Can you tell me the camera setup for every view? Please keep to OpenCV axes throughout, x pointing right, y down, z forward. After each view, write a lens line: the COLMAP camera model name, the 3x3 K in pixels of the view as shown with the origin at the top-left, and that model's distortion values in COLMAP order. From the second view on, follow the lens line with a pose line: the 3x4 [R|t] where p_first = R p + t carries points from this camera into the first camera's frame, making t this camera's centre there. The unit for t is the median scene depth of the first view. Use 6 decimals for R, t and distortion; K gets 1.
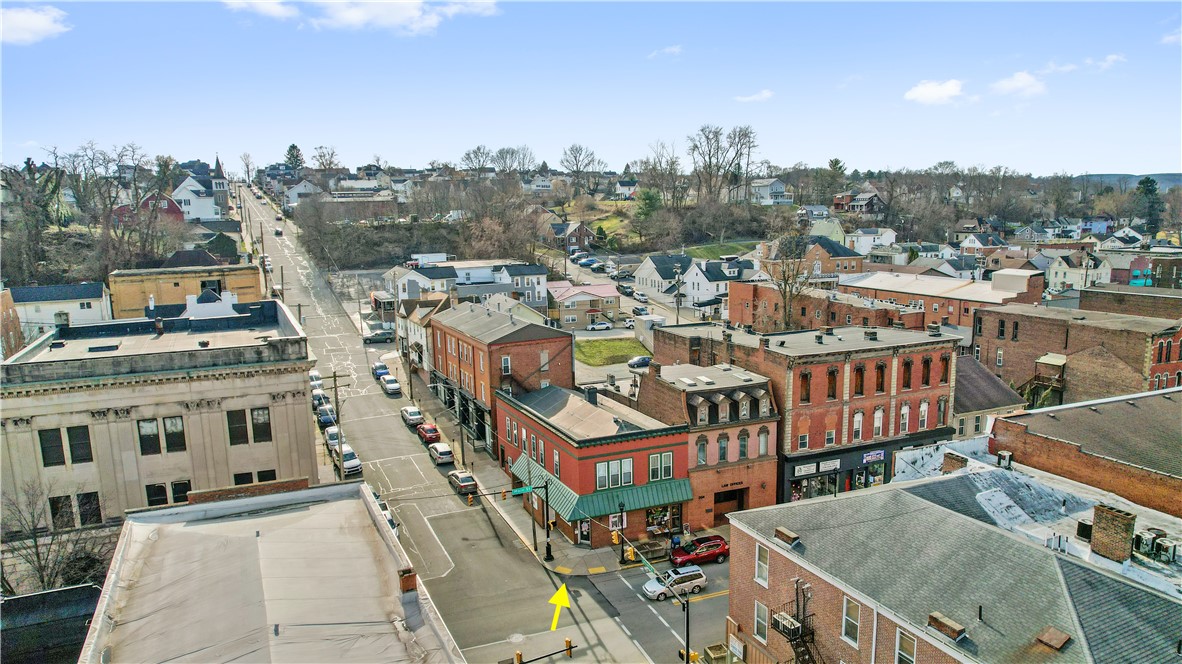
lens RADIAL K [[754.2, 0, 591.0], [0, 754.2, 332.0], [0, 0, 1]] dist [-0.068286, 0.056138]
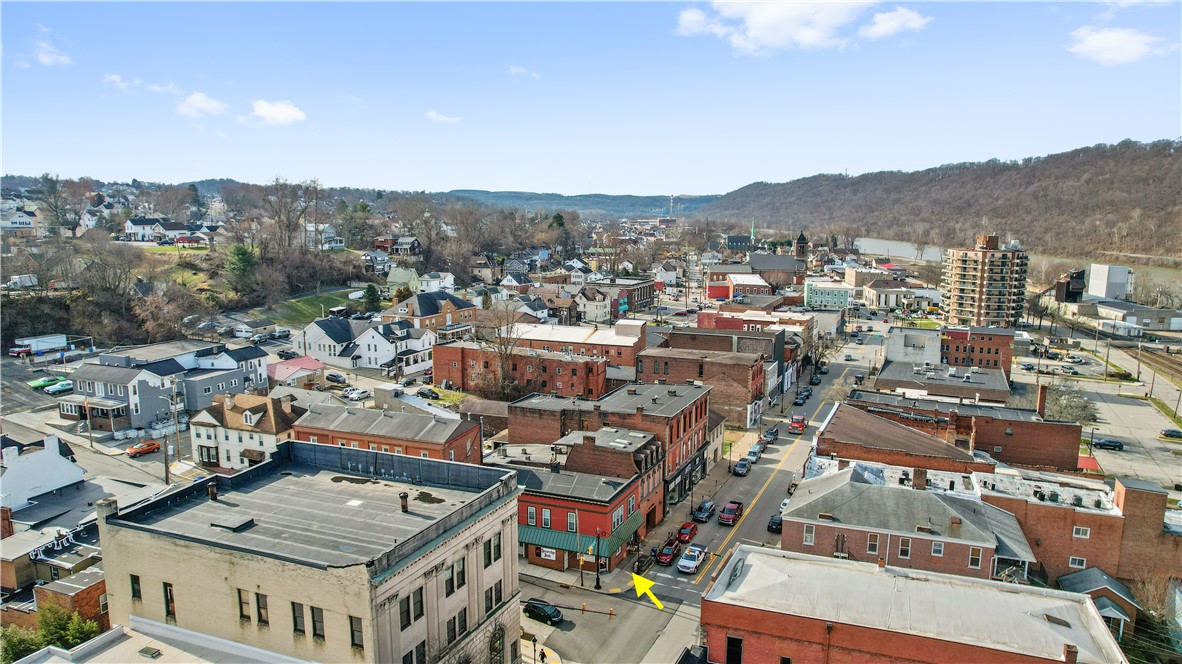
lens RADIAL K [[754.2, 0, 591.0], [0, 754.2, 332.0], [0, 0, 1]] dist [-0.068286, 0.056138]
pose [[0.720167, -0.088560, 0.688125, -0.874965], [0.094036, 0.995127, 0.029656, -0.196672], [-0.687398, 0.043352, 0.724986, -0.041029]]
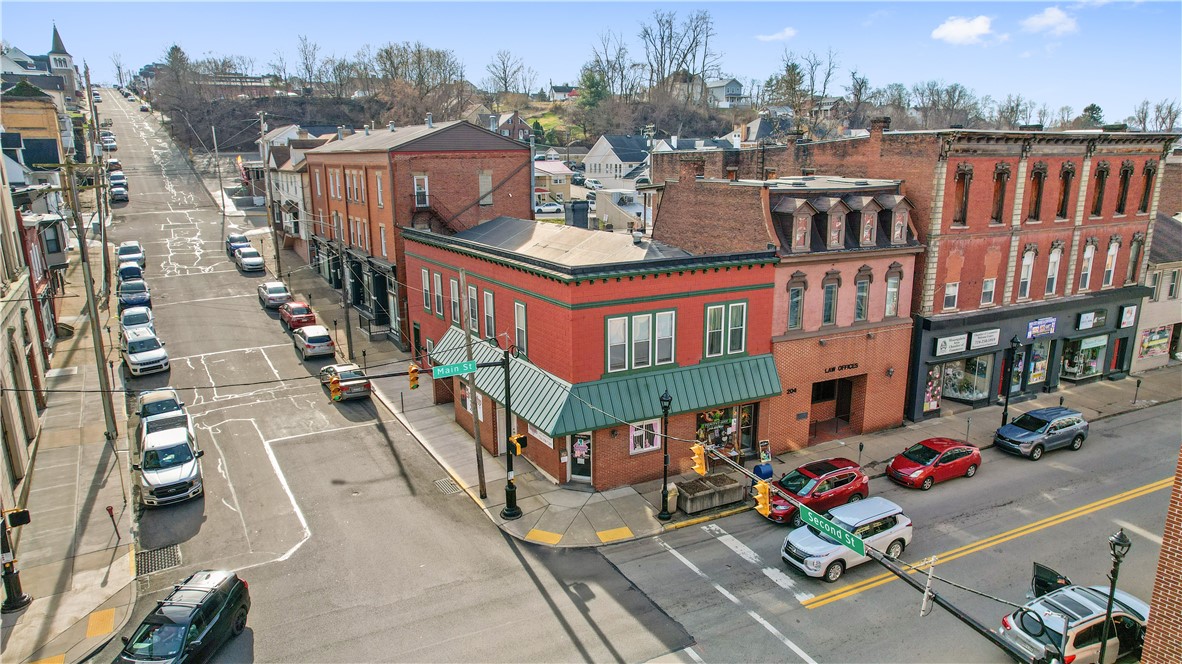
lens RADIAL K [[754.2, 0, 591.0], [0, 754.2, 332.0], [0, 0, 1]] dist [-0.068286, 0.056138]
pose [[0.994893, -0.008153, 0.100607, -0.046081], [0.001152, 0.997585, 0.069452, 0.131220], [-0.100930, -0.068982, 0.992499, 0.451864]]
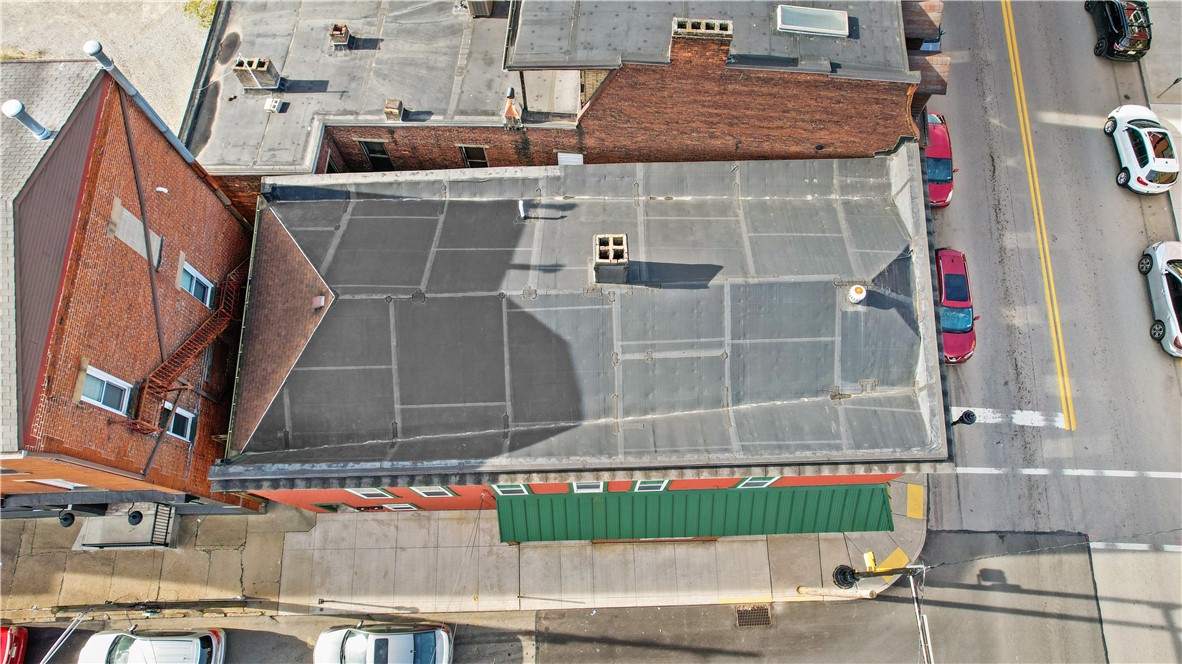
lens RADIAL K [[754.2, 0, 591.0], [0, 754.2, 332.0], [0, 0, 1]] dist [-0.068286, 0.056138]
pose [[0.415462, -0.850280, 0.323133, -0.123921], [0.135339, 0.409073, 0.902409, -0.173616], [-0.899486, -0.331185, 0.285031, 0.922393]]
